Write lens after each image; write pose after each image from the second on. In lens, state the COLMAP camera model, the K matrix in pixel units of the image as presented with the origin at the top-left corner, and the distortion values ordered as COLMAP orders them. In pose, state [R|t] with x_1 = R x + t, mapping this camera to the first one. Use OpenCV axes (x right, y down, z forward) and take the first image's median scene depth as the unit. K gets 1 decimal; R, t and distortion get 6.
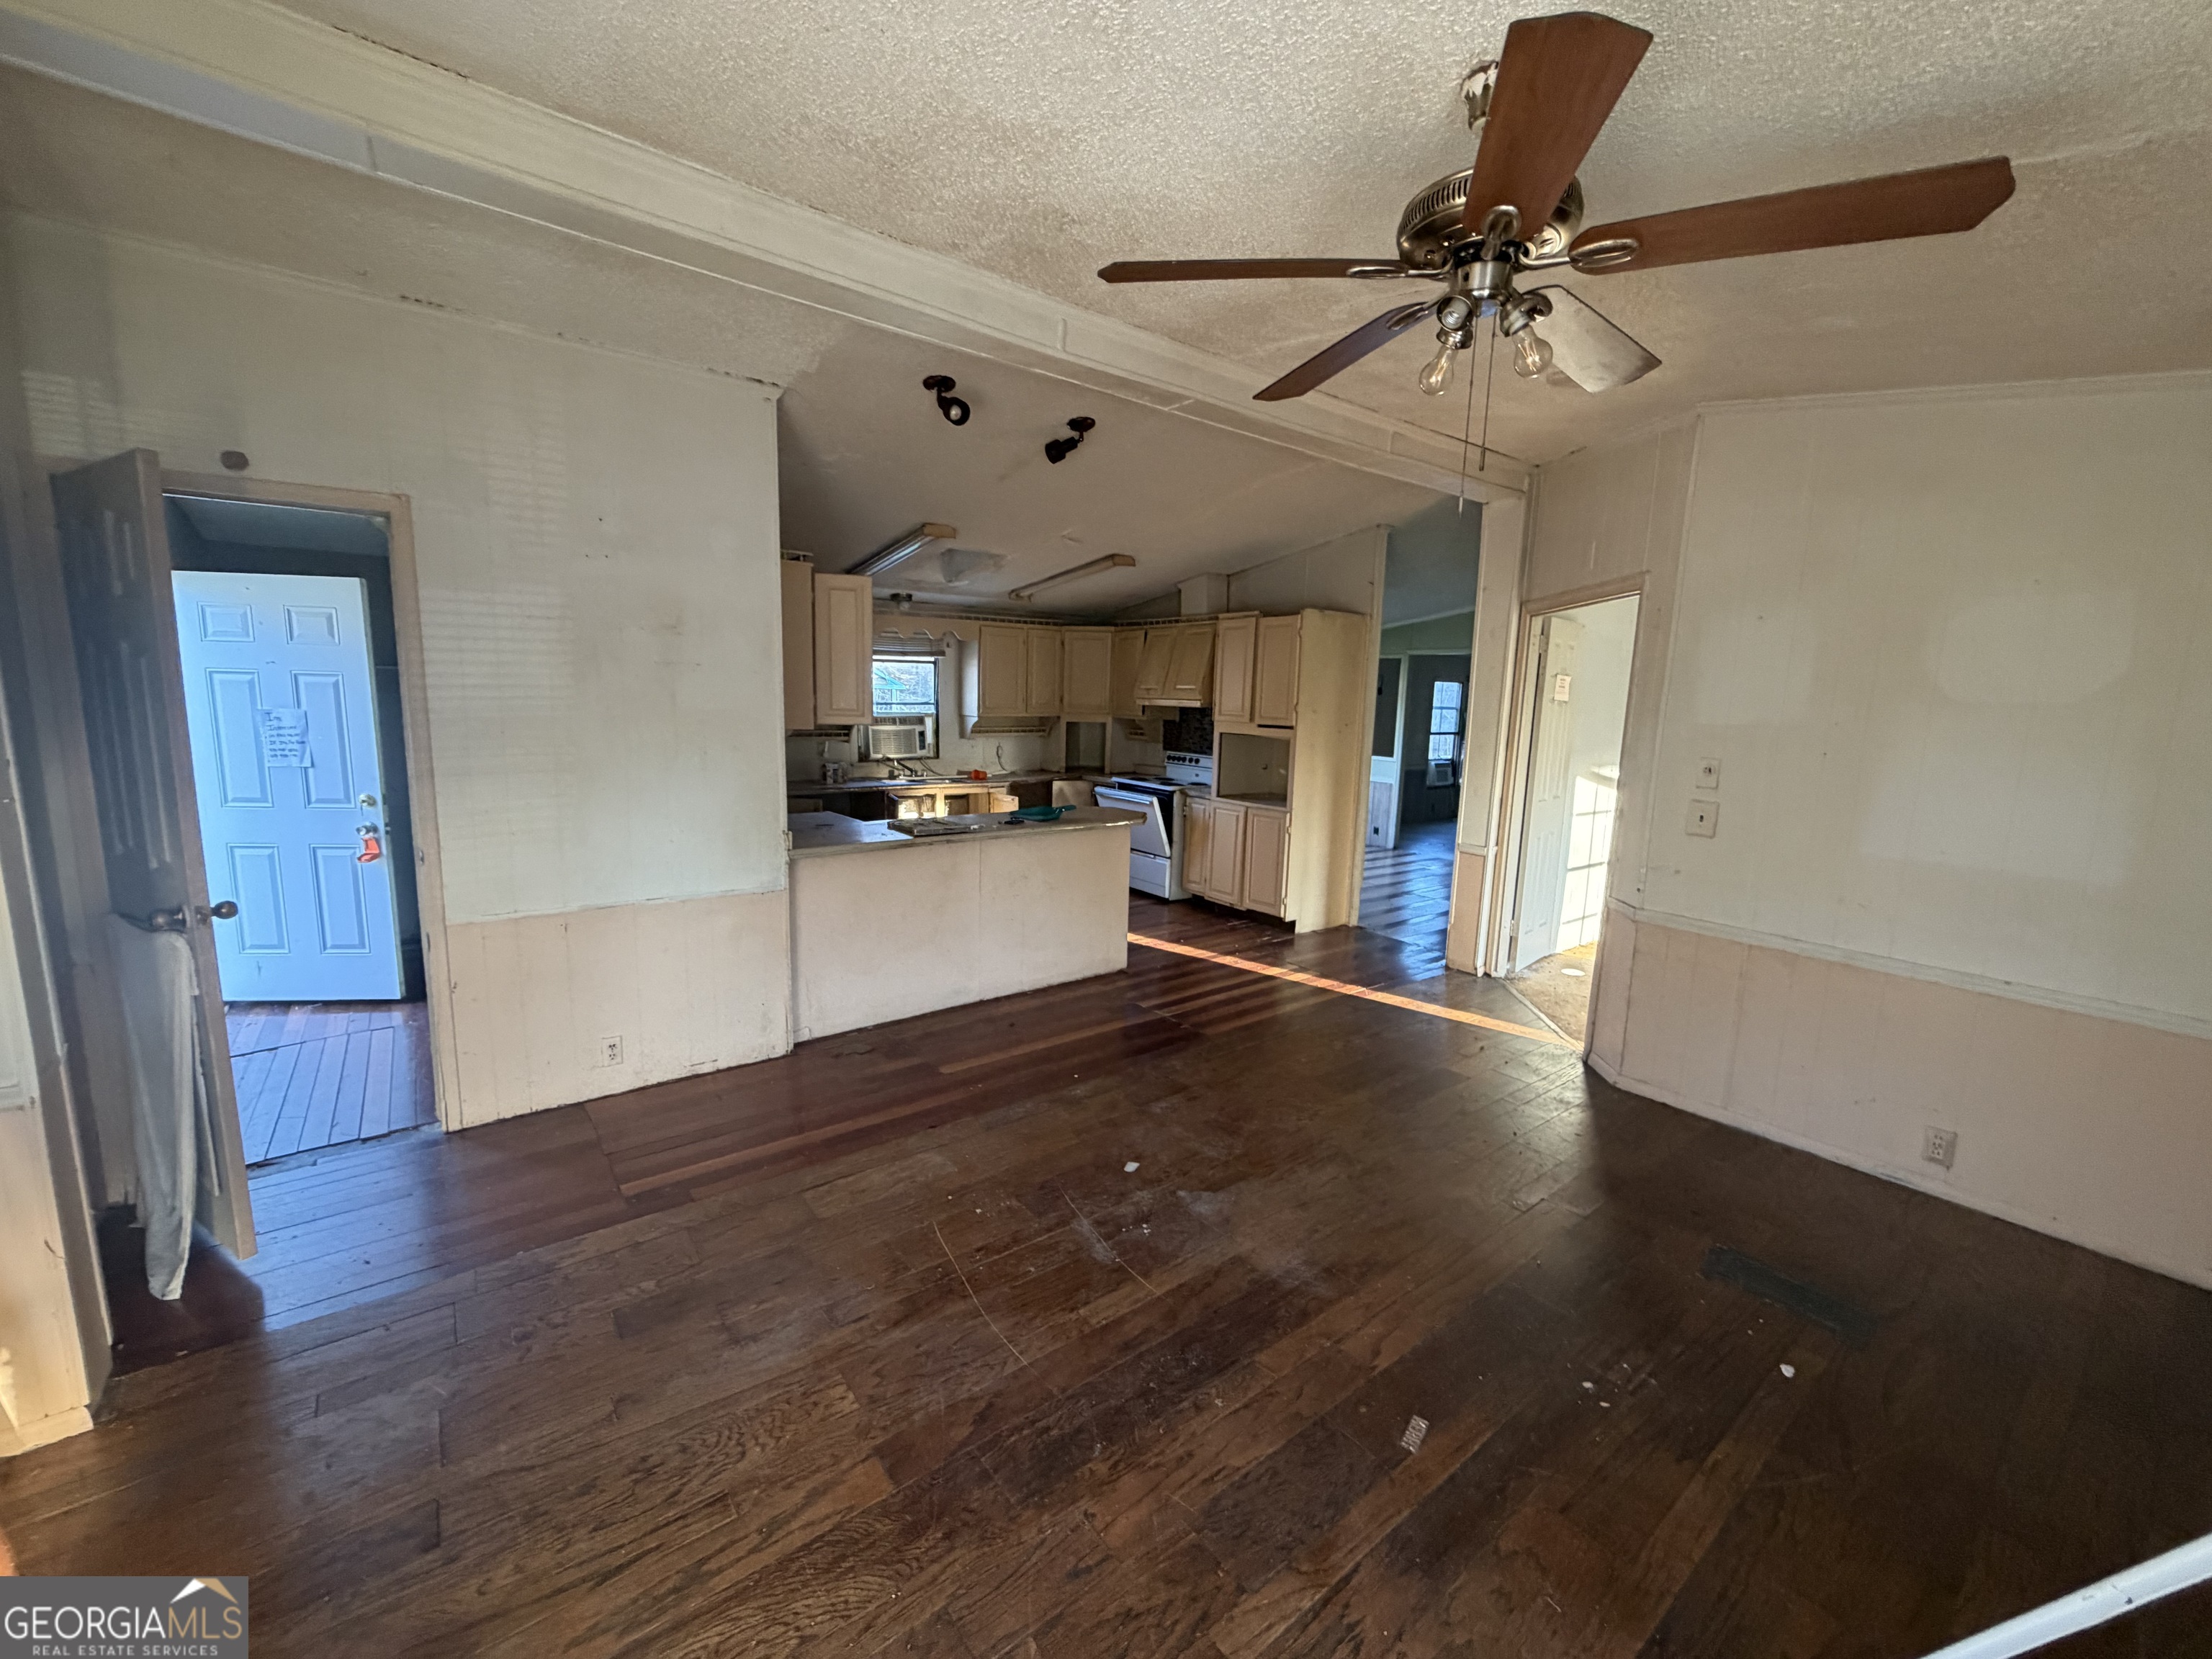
lens RADIAL K [[881.7, 0, 1104.9], [0, 881.7, 833.2], [0, 0, 1]] dist [0.000372, -0.000539]
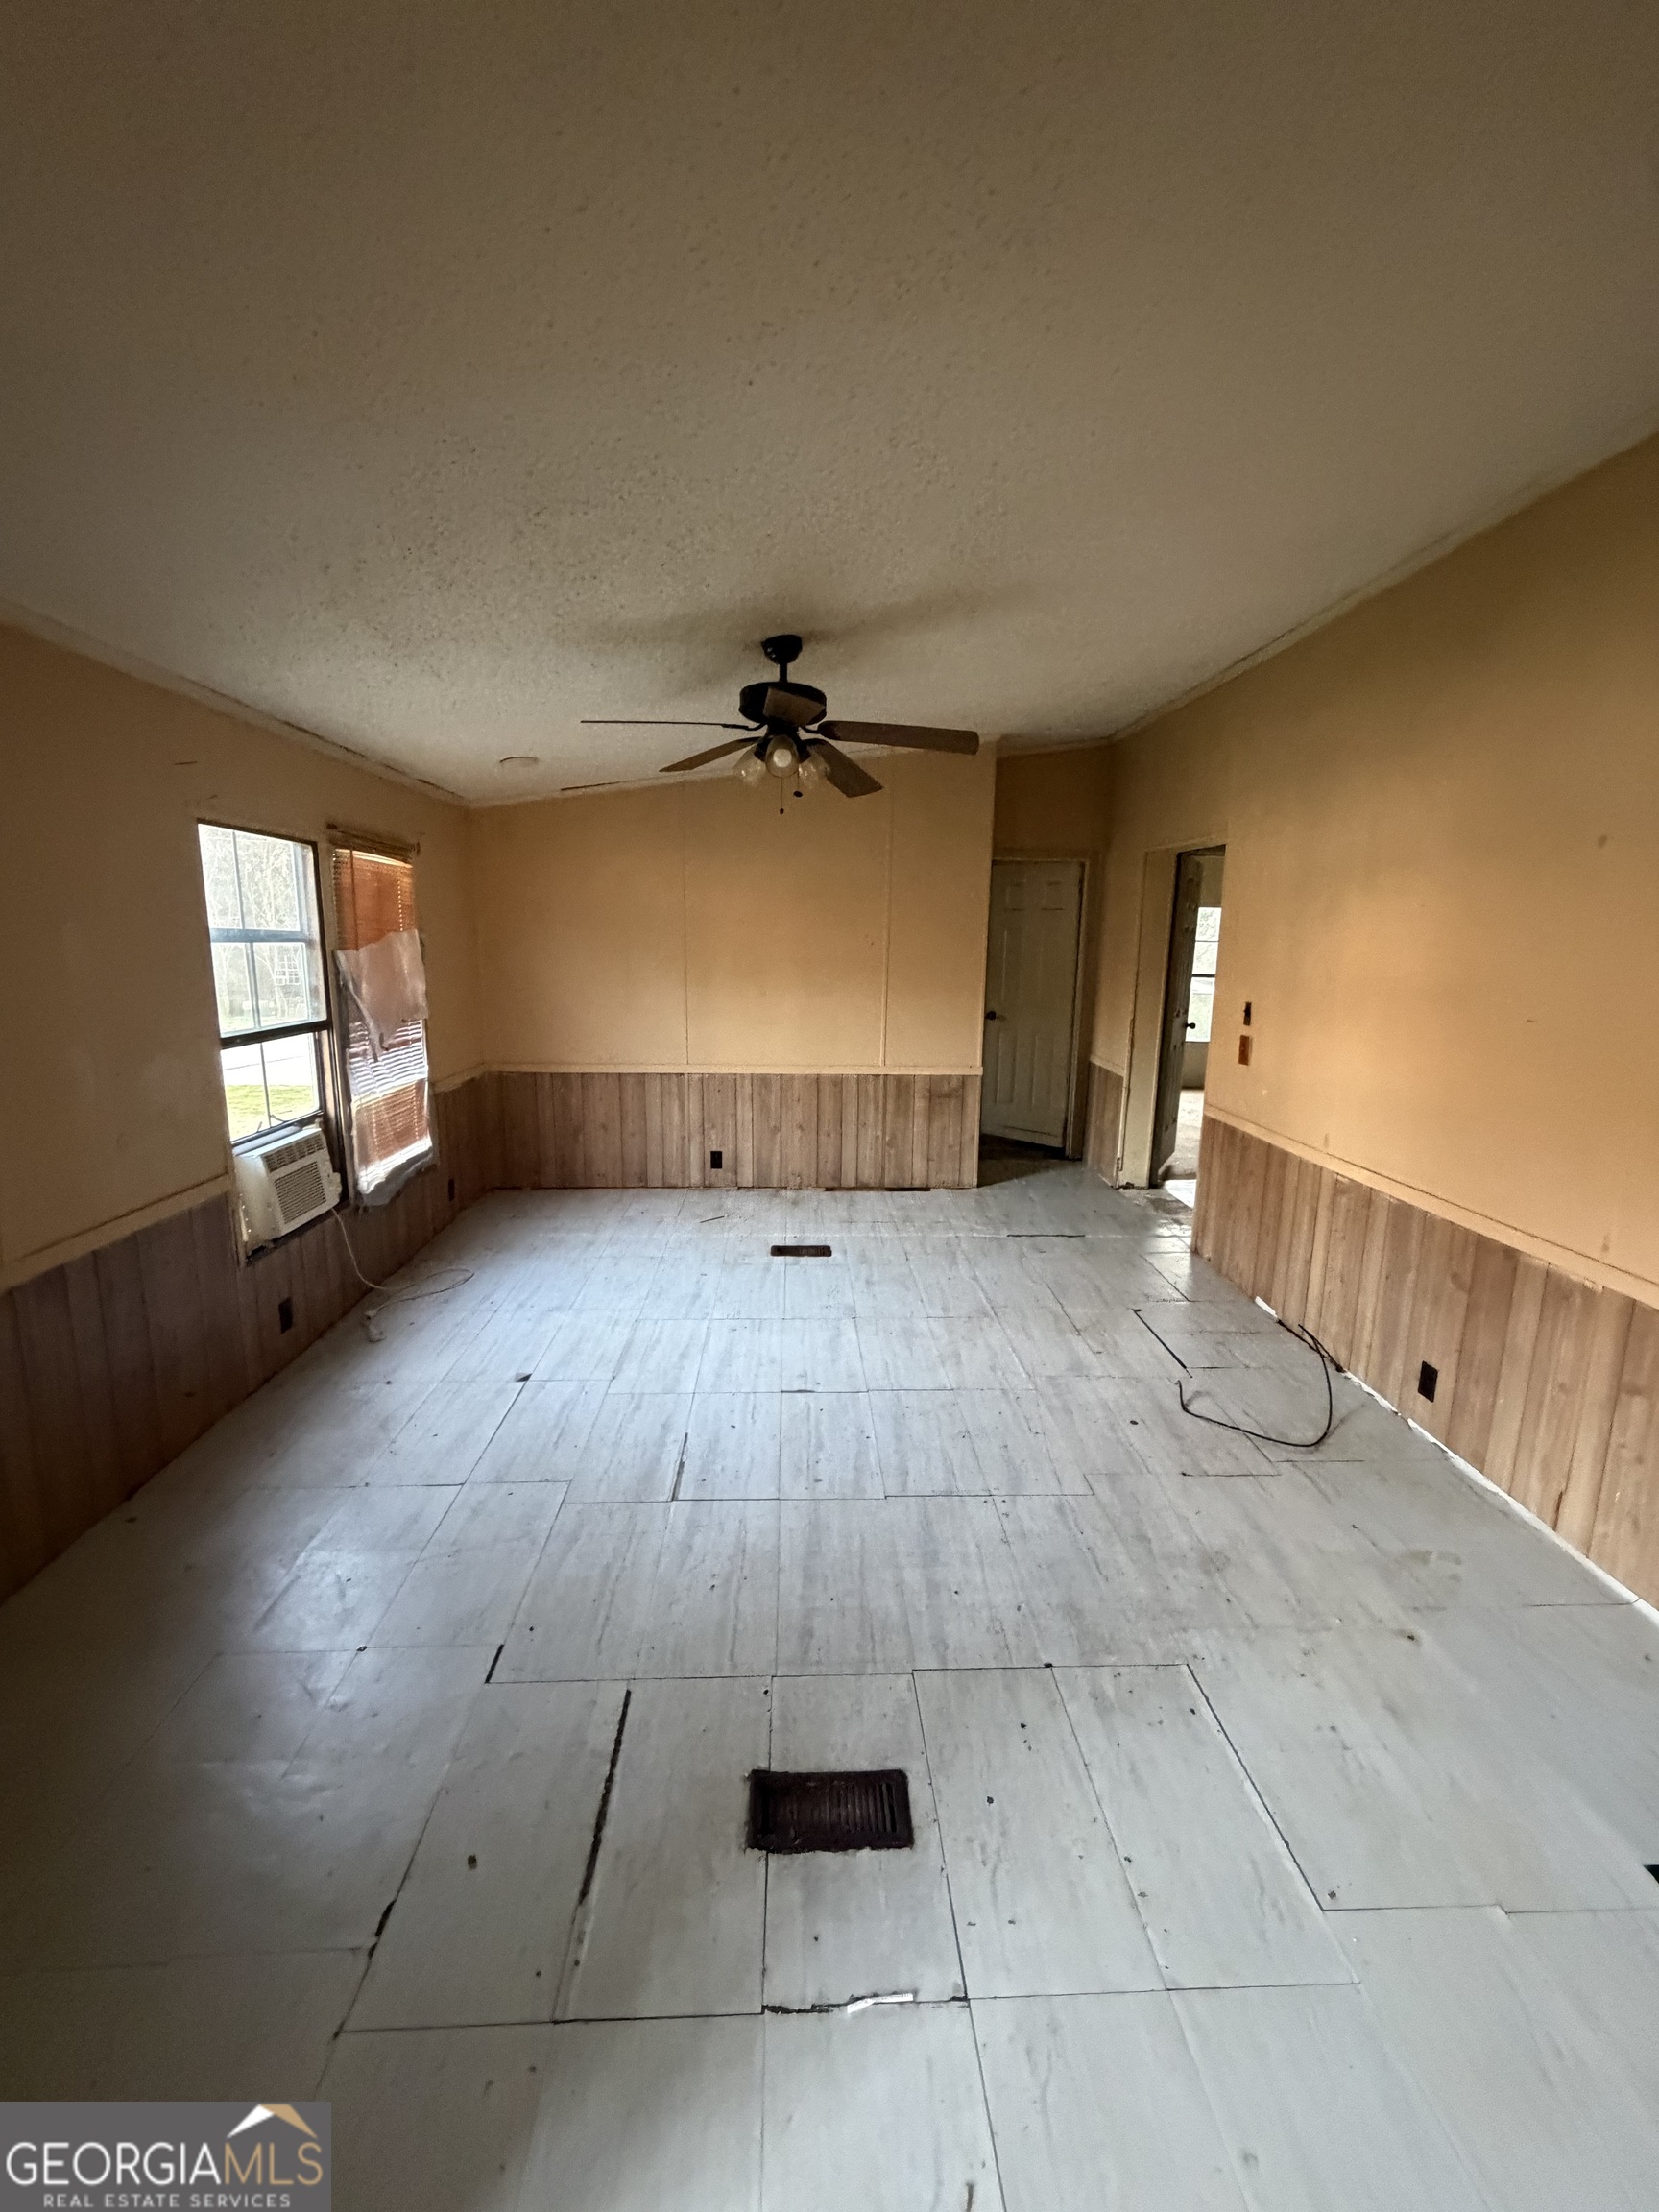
lens RADIAL K [[881.7, 0, 821.9], [0, 881.7, 1099.4], [0, 0, 1]] dist [0.000372, -0.000539]
pose [[0.584849, -0.157886, 0.795628, 0.268840], [0.119928, 0.986925, 0.107690, -0.103258], [-0.802227, 0.032436, 0.596137, 0.717654]]
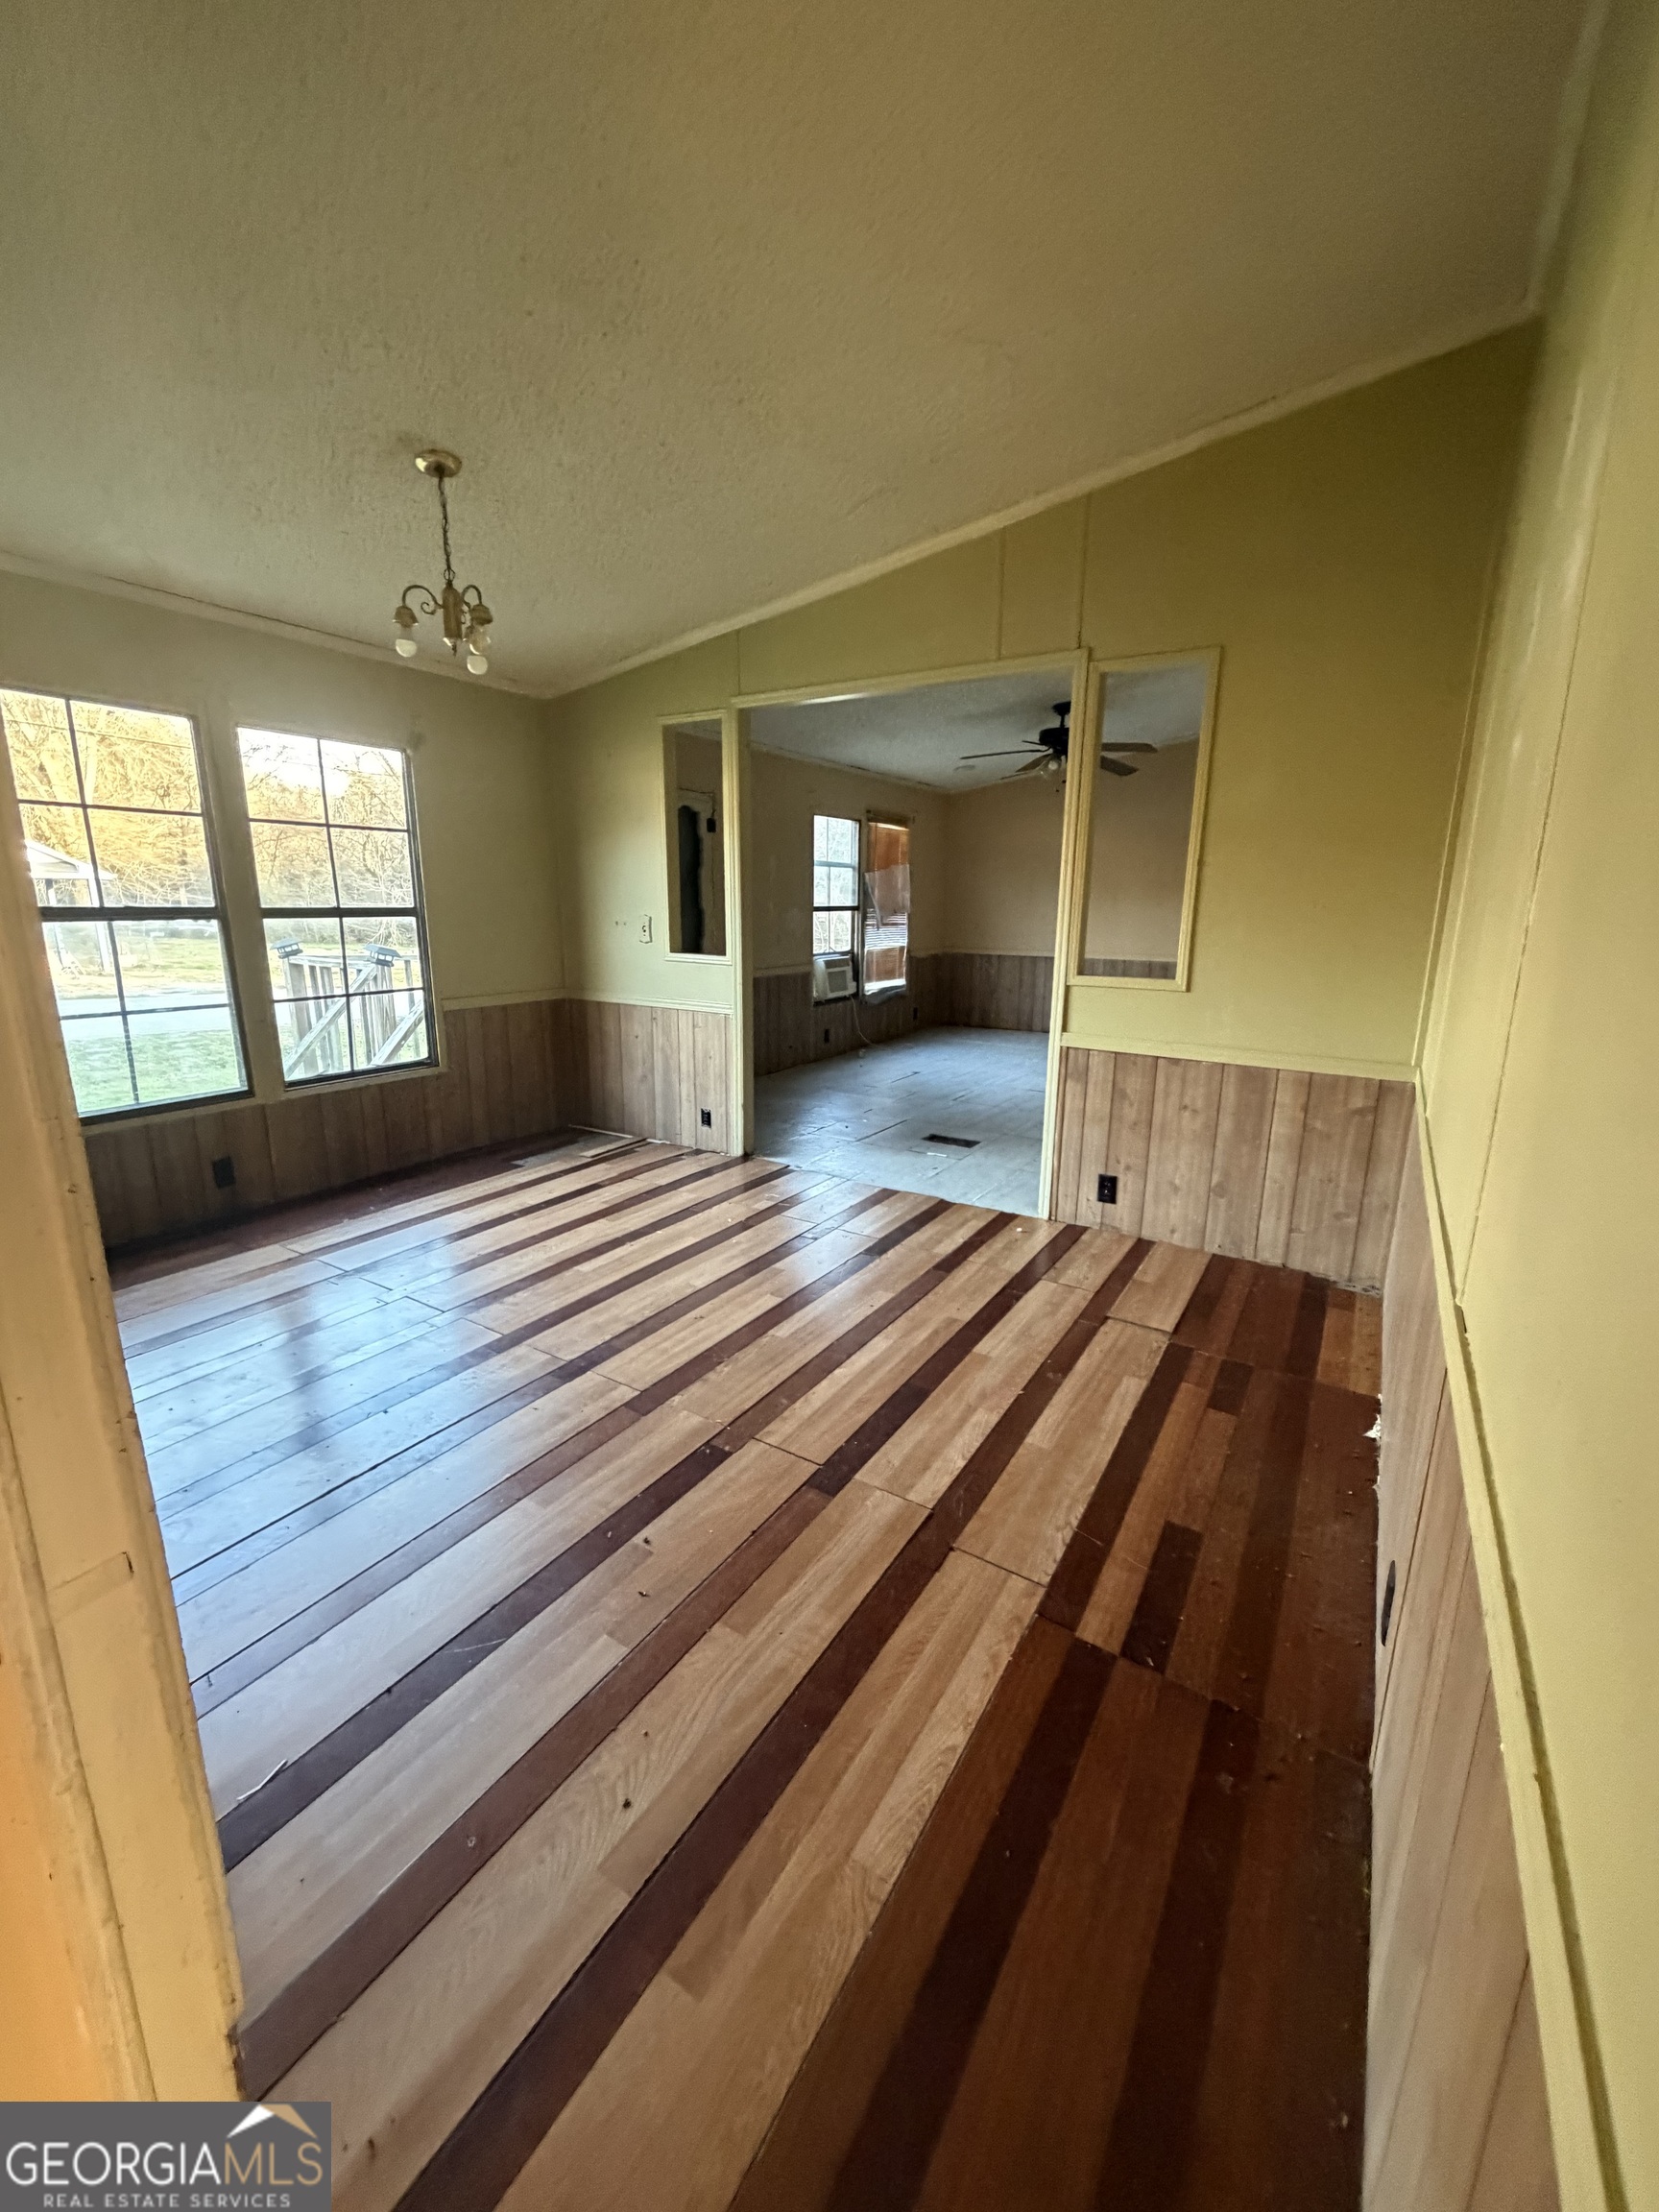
lens RADIAL K [[881.7, 0, 834.4], [0, 881.7, 1102.0], [0, 0, 1]] dist [0.000372, -0.000539]
pose [[0.938264, -0.091513, 0.333596, 0.177947], [0.063066, 0.993463, 0.095152, -0.041385], [-0.340123, -0.068239, 0.937902, 0.444817]]
